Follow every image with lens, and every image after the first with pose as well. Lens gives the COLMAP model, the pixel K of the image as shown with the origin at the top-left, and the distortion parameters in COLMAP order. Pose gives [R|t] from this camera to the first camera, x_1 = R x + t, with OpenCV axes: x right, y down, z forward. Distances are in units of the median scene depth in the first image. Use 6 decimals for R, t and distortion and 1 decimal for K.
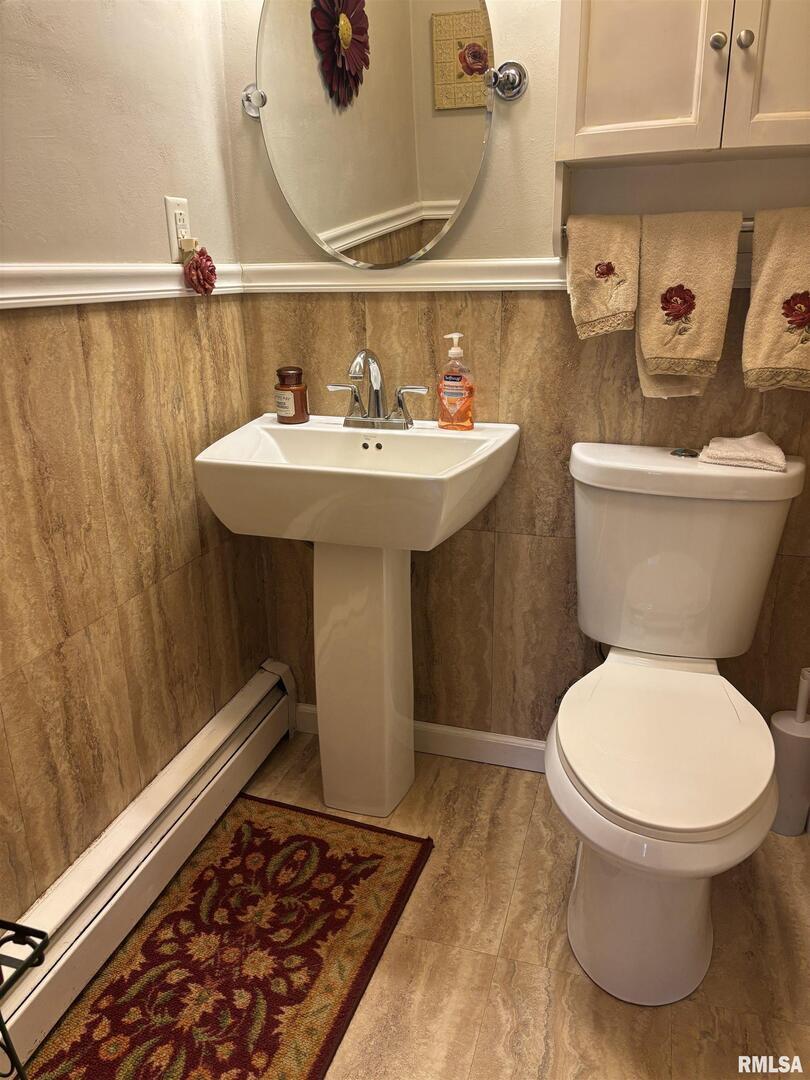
lens RADIAL K [[811.8, 0, 409.1], [0, 811.8, 534.6], [0, 0, 1]] dist [0.049853, -0.053484]
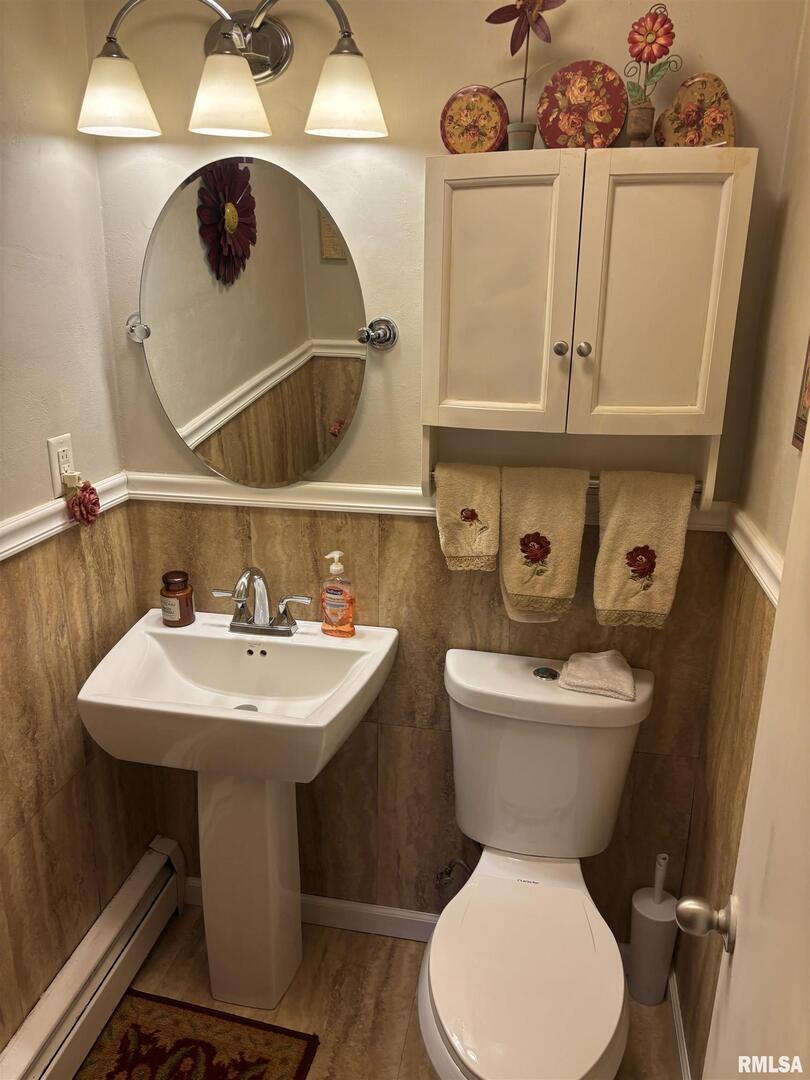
lens RADIAL K [[811.8, 0, 398.0], [0, 811.8, 545.4], [0, 0, 1]] dist [0.049853, -0.053484]
pose [[0.994777, -0.009010, 0.101674, 0.030358], [0.011055, 0.999747, -0.019564, -0.232652], [-0.101472, 0.020586, 0.994625, -0.055767]]
